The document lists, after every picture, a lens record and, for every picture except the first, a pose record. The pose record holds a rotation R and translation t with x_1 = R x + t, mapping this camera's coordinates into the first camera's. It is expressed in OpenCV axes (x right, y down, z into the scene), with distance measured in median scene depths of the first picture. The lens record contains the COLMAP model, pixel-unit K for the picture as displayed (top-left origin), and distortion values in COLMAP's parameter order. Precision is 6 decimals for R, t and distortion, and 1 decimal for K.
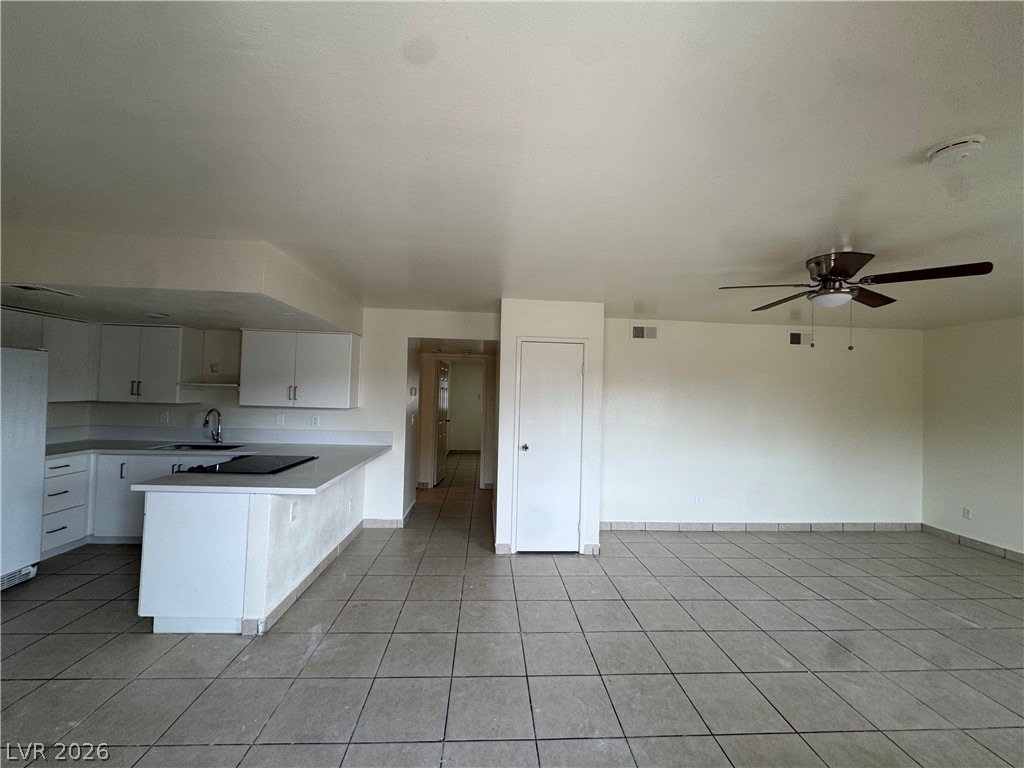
lens RADIAL K [[408.3, 0, 512.0], [0, 408.3, 384.0], [0, 0, 1]] dist [-0.003618, 0.000305]
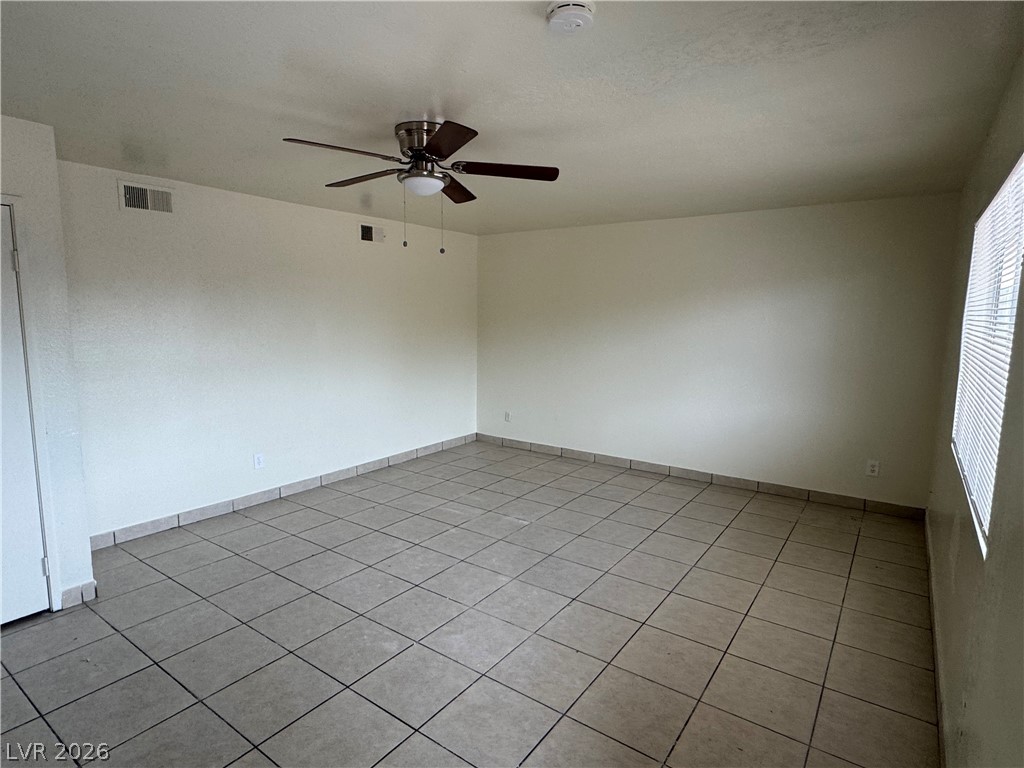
lens RADIAL K [[555.9, 0, 508.9], [0, 555.9, 382.9], [0, 0, 1]] dist [-0.003939, -0.000058]
pose [[0.632765, -0.118372, 0.765243, 0.024166], [-0.013379, 0.986428, 0.163649, -0.007956], [-0.774228, -0.113790, 0.622594, 0.120225]]
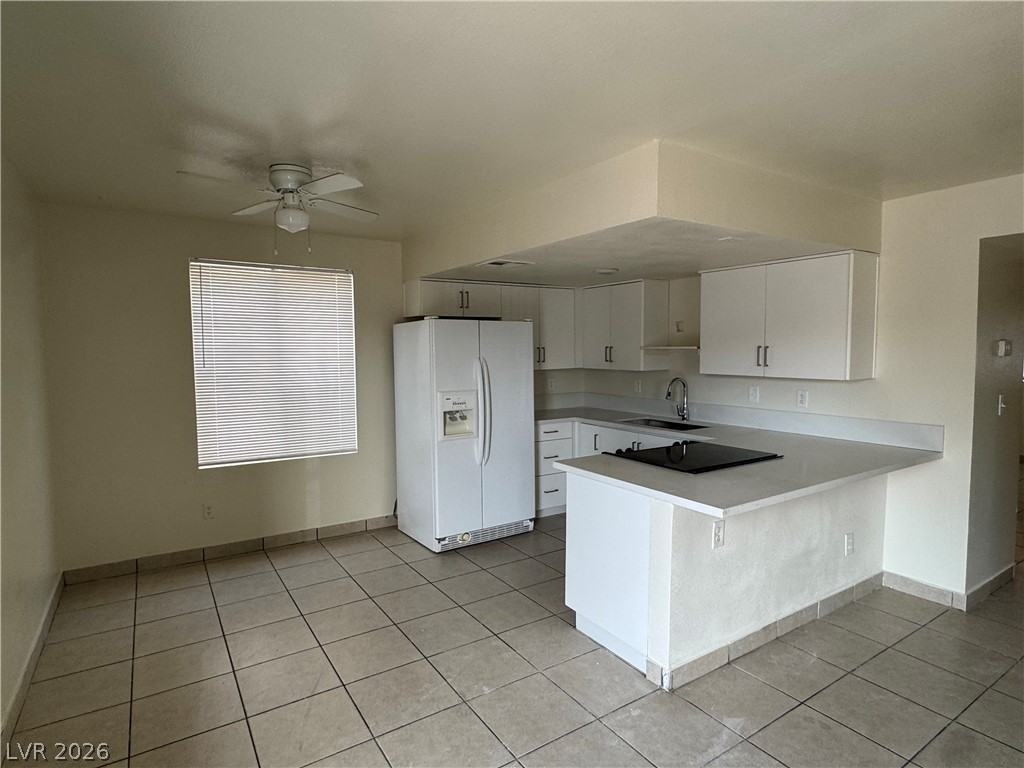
lens RADIAL K [[555.9, 0, 508.9], [0, 555.9, 382.9], [0, 0, 1]] dist [-0.003939, -0.000058]
pose [[0.491234, 0.022577, -0.870735, 0.065649], [0.041722, 0.997907, 0.049412, 0.003410], [0.870028, -0.060601, 0.489264, 0.199376]]
